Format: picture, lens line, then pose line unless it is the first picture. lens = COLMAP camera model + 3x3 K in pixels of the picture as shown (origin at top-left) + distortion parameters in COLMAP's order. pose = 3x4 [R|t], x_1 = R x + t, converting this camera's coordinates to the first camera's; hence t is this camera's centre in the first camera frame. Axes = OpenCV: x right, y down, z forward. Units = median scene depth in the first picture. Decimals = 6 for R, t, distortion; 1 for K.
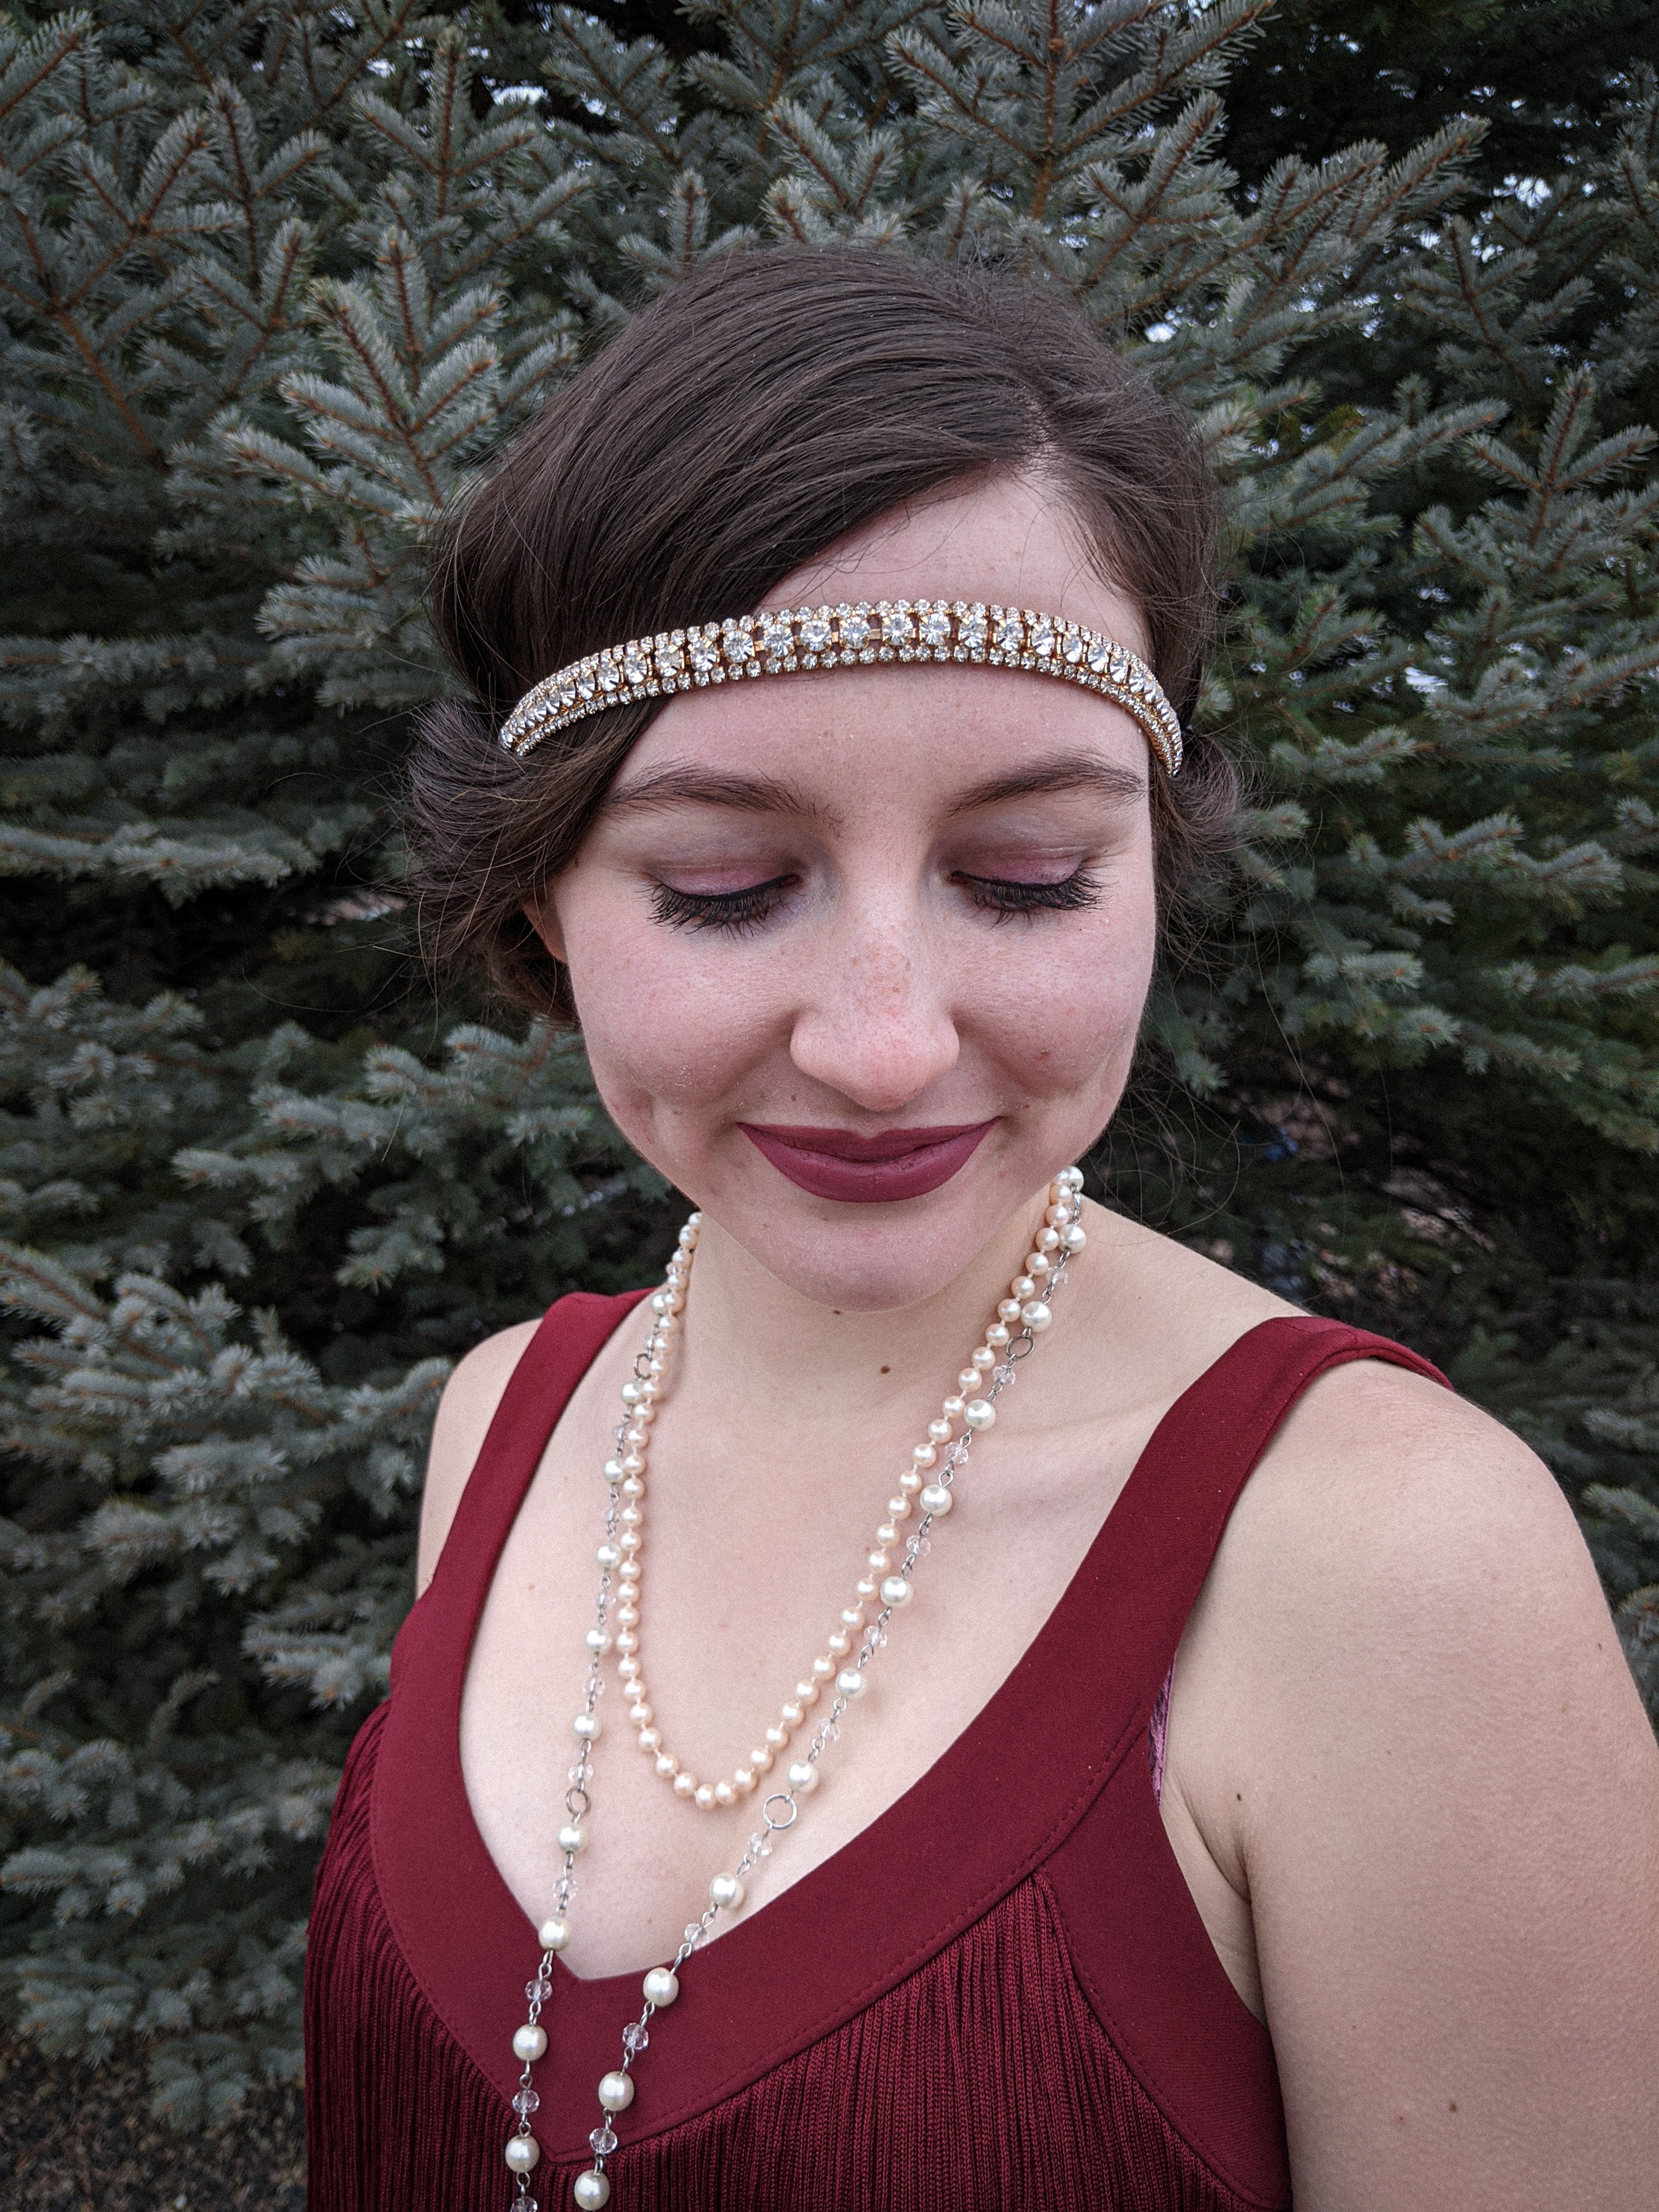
lens RADIAL K [[1878.2, 0, 829.5], [0, 1878.2, 1106.0], [0, 0, 1]] dist [-0.018917, -0.005546]
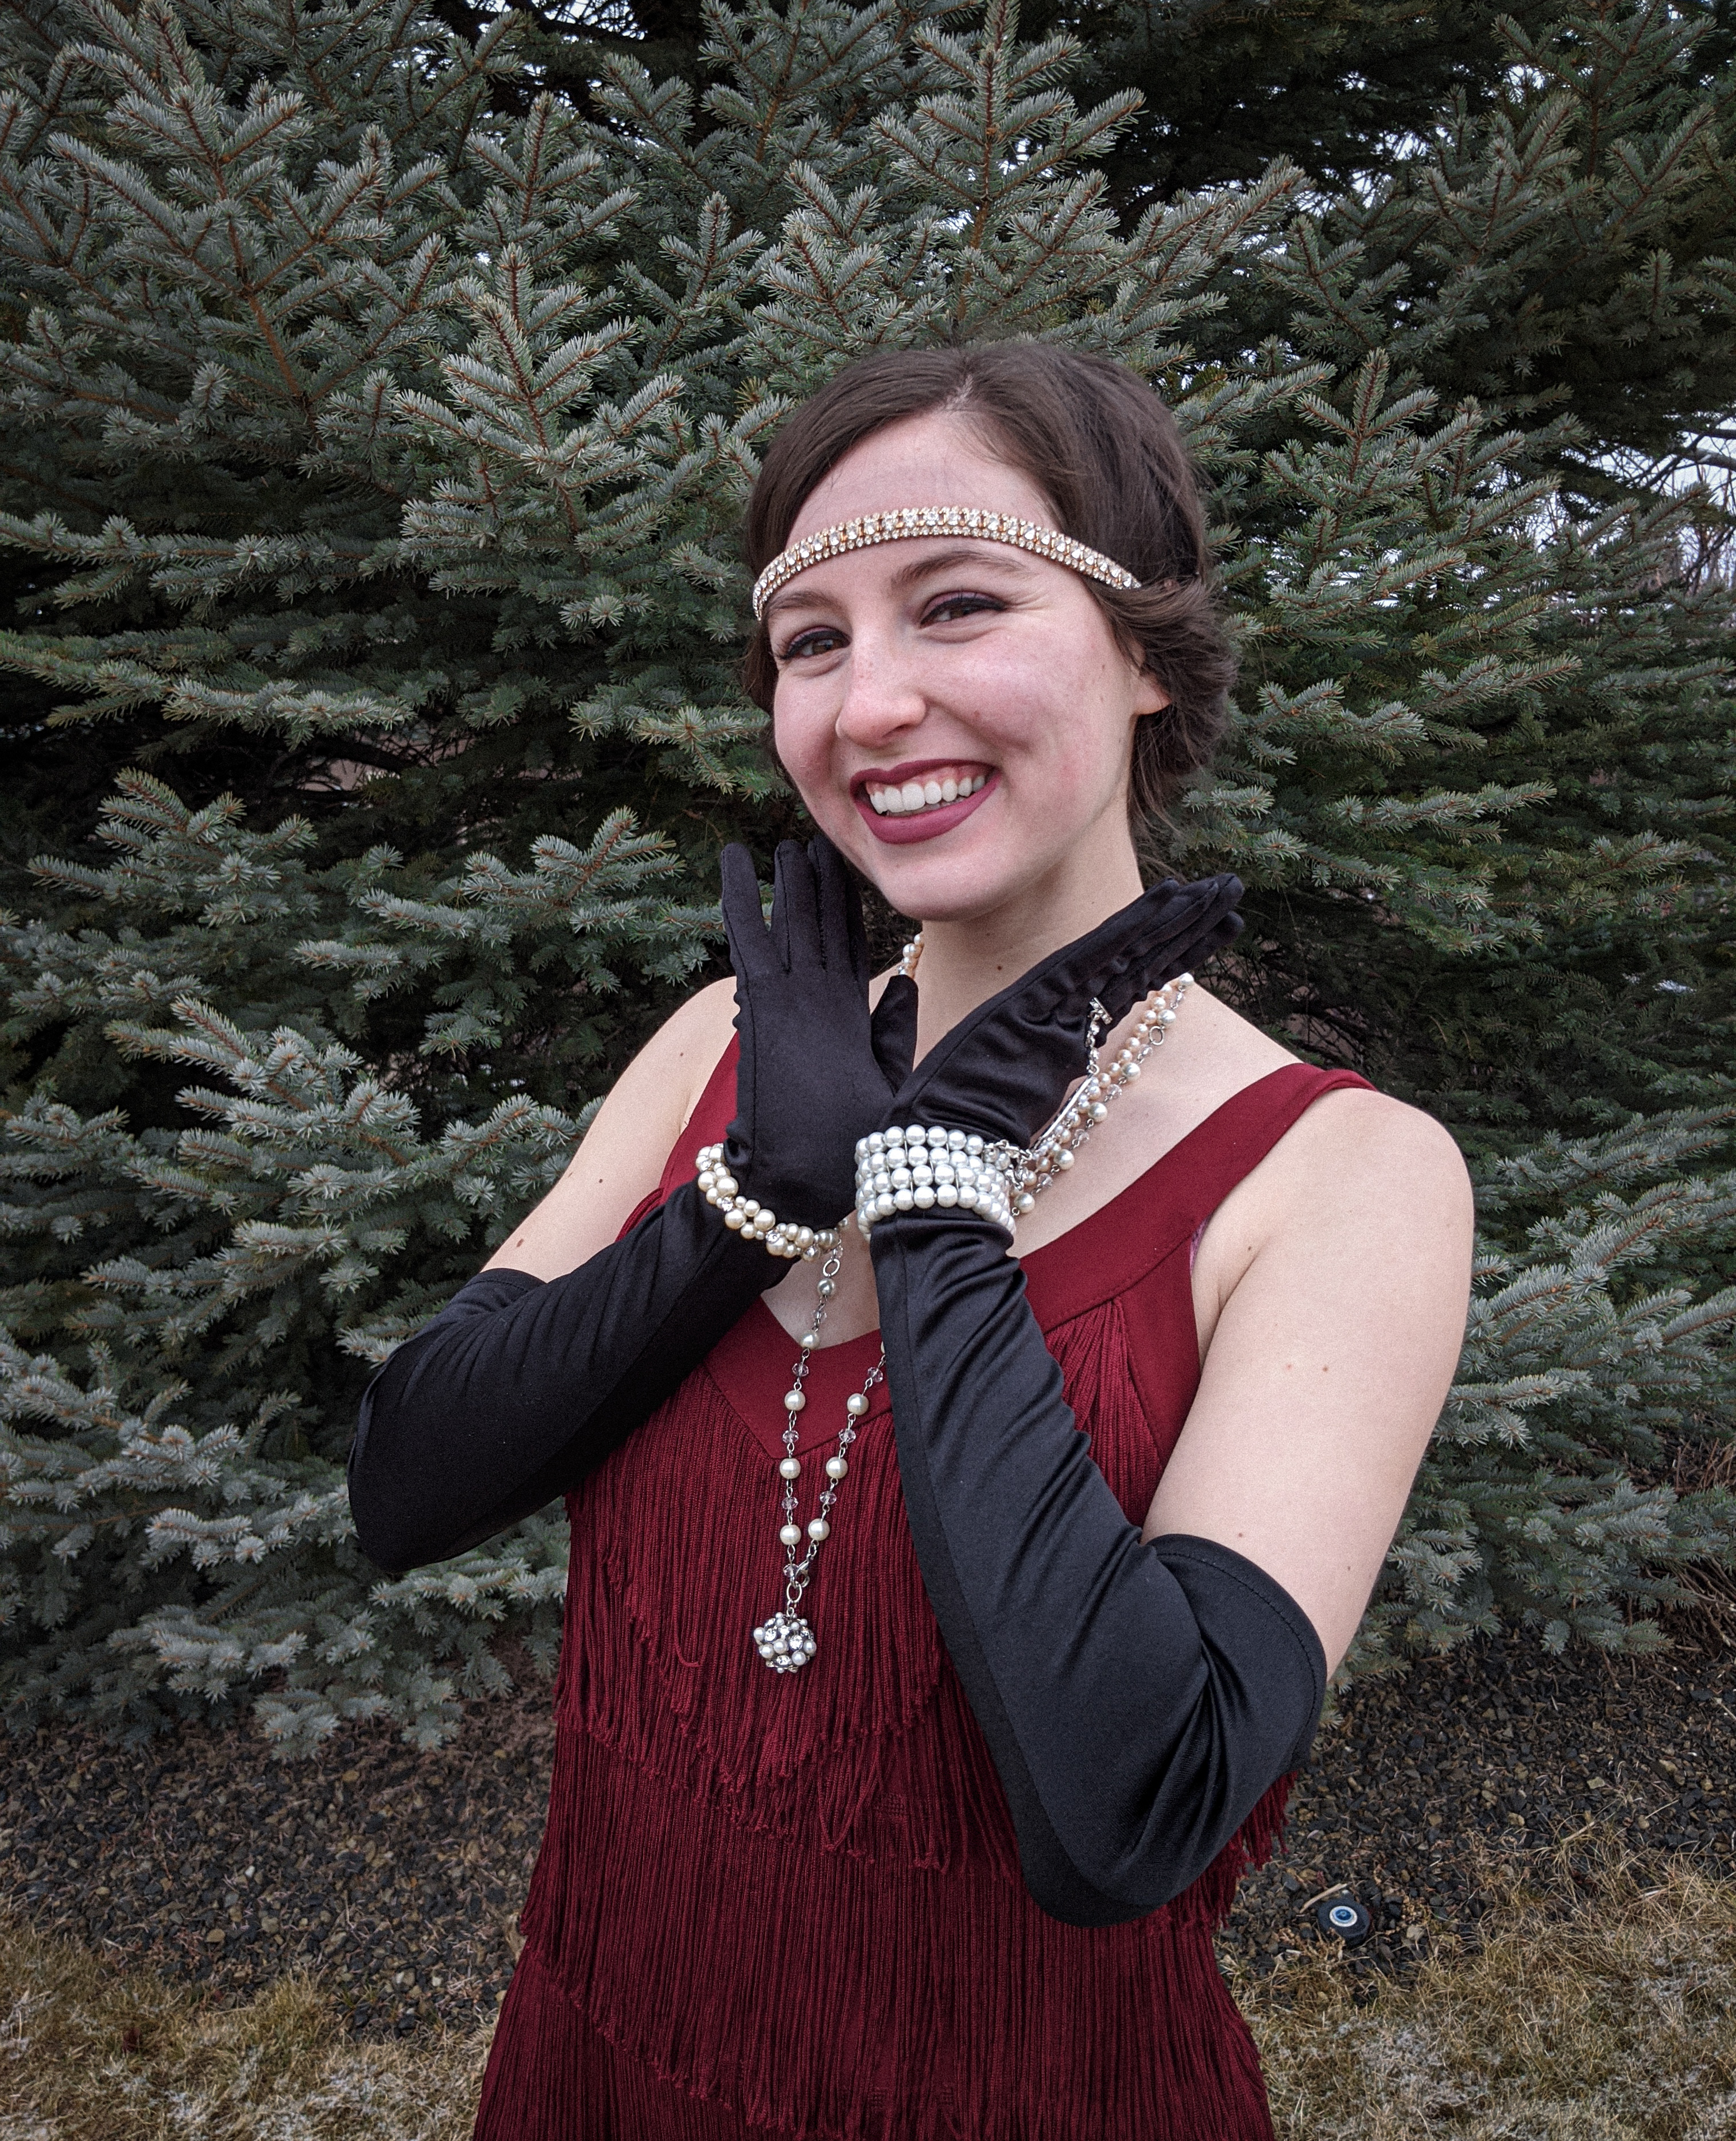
lens RADIAL K [[1944.0, 0, 863.1], [0, 1944.0, 976.4], [0, 0, 1]] dist [-0.021606, 0.028372]
pose [[0.998449, -0.003325, 0.055574, -0.043943], [0.004297, 0.999840, -0.017374, 0.073663], [-0.055507, 0.017586, 0.998303, -0.335182]]
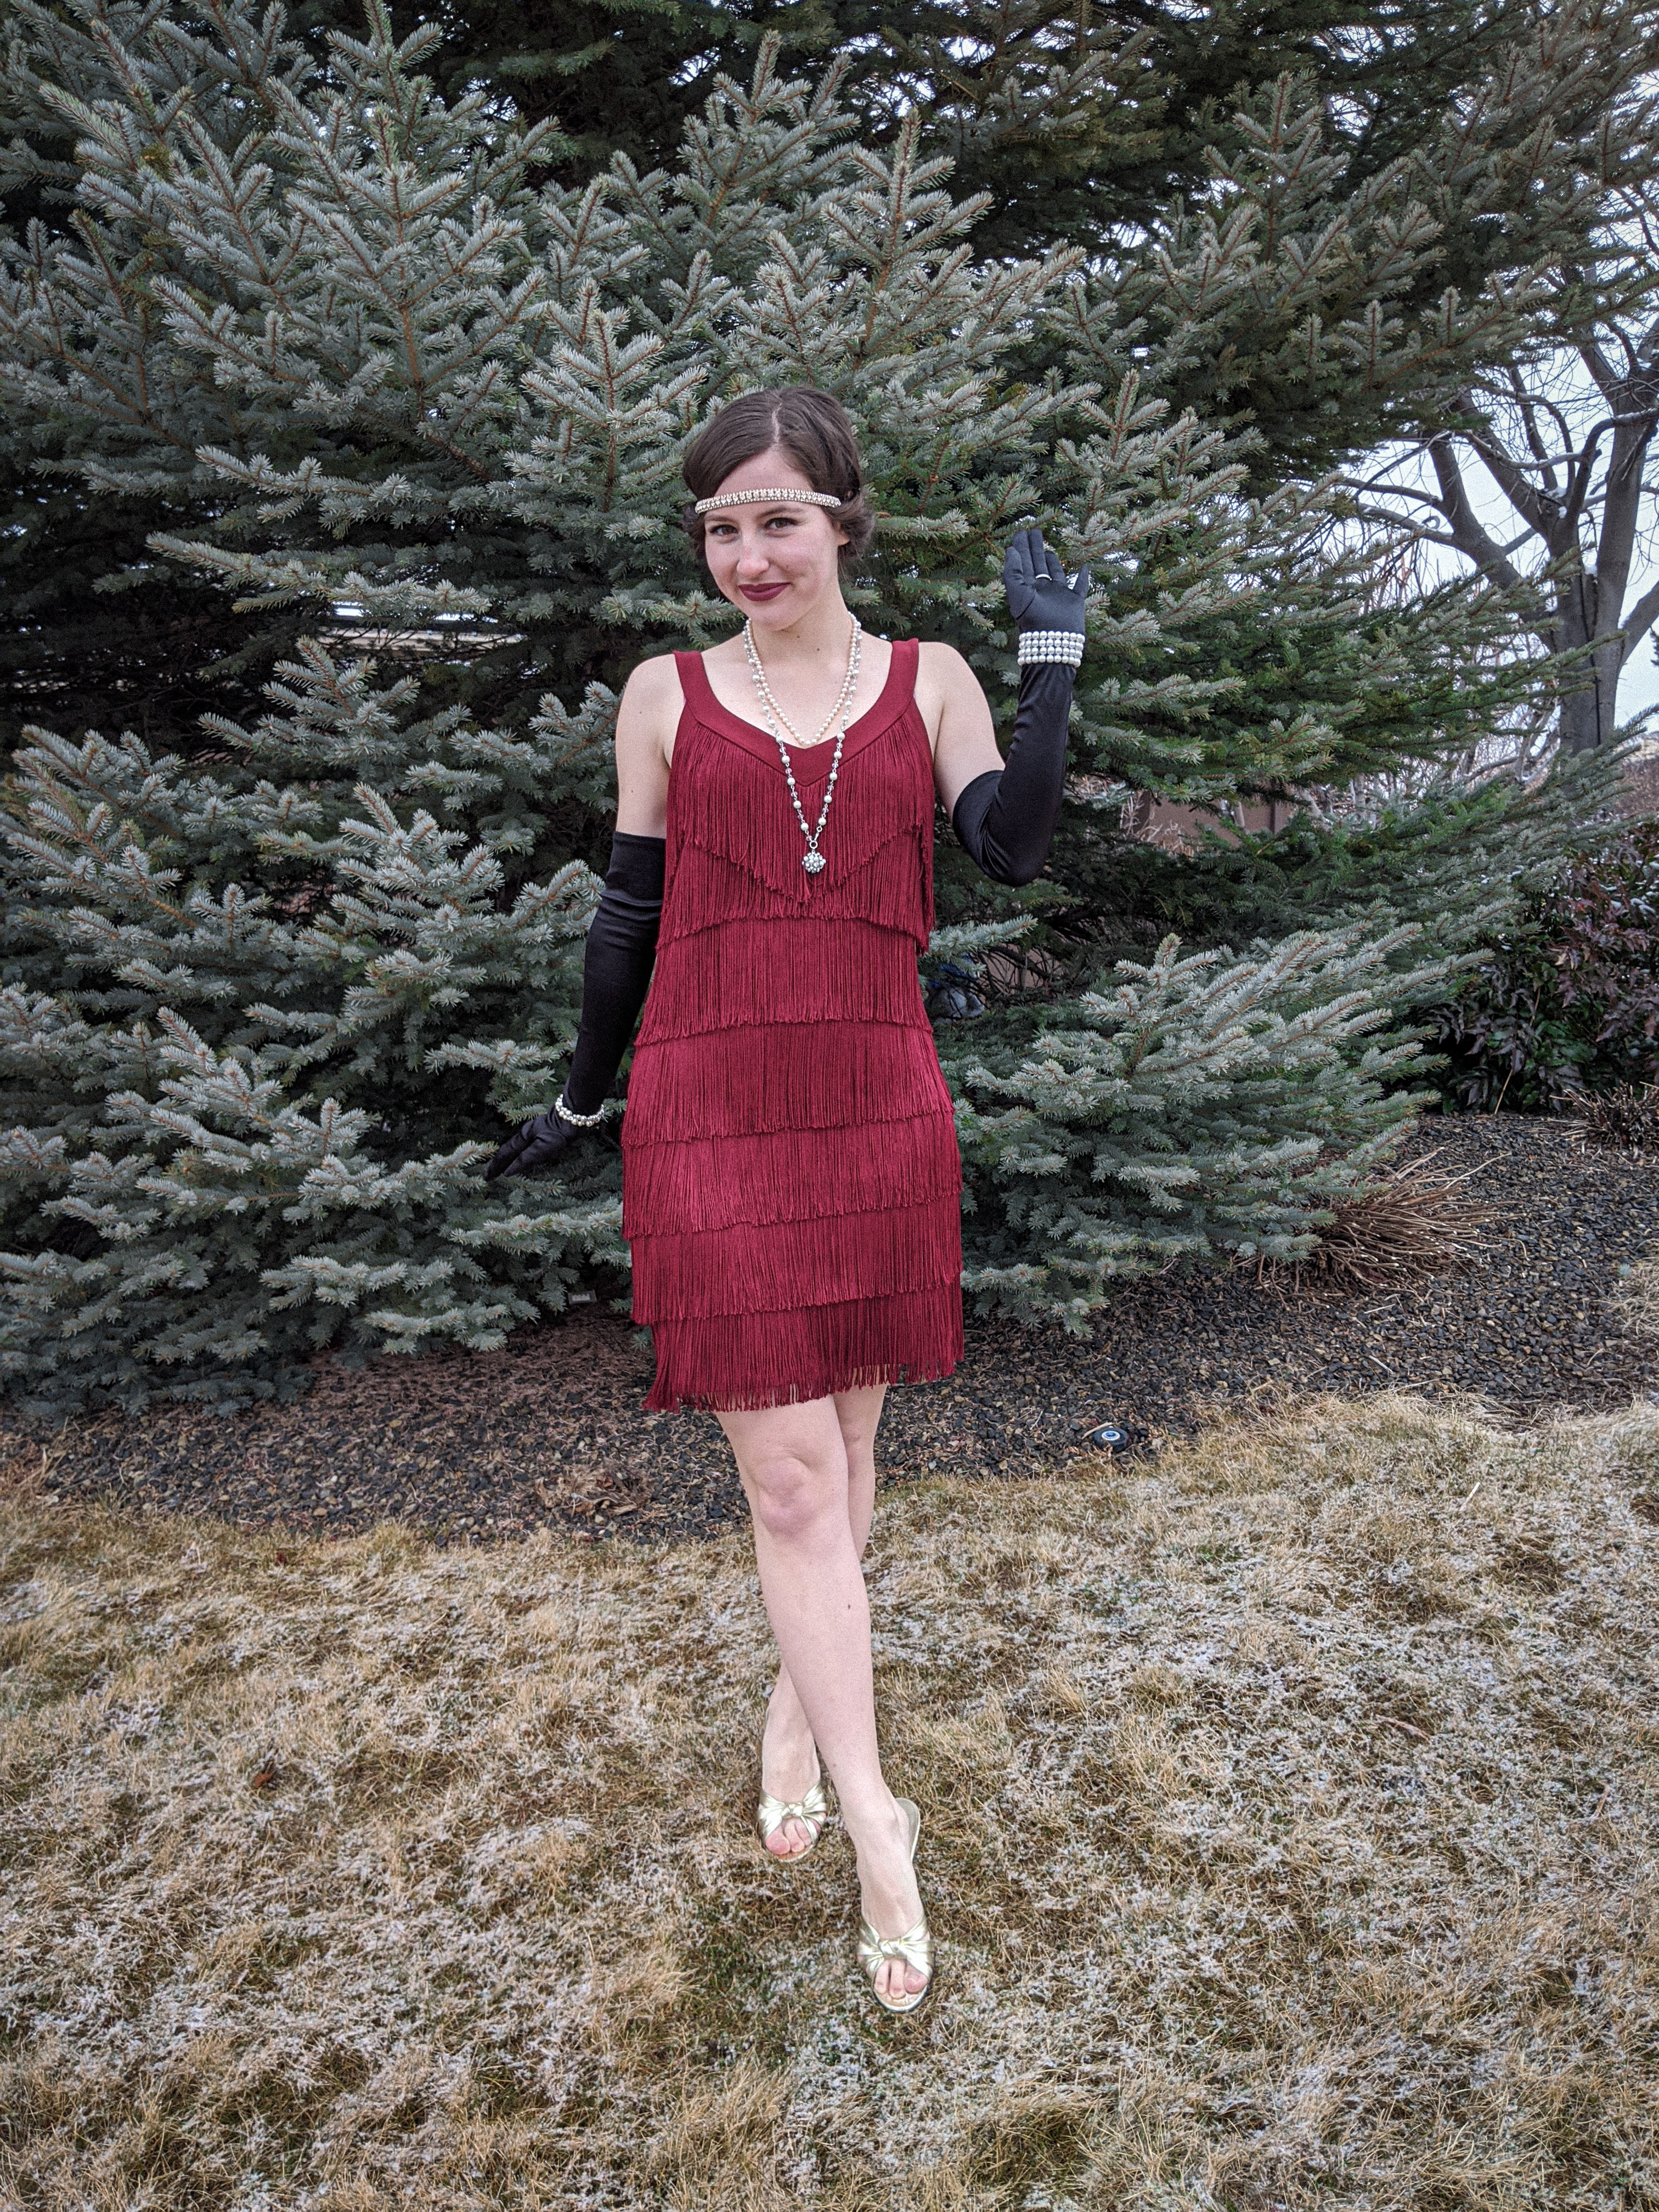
lens RADIAL K [[1829.2, 0, 829.5], [0, 1829.2, 1106.0], [0, 0, 1]] dist [-0.005717, -0.000923]
pose [[0.984716, -0.024002, 0.172505, -0.268244], [0.019058, 0.999360, 0.030261, 0.318608], [-0.173121, -0.026511, 0.984544, -0.865410]]
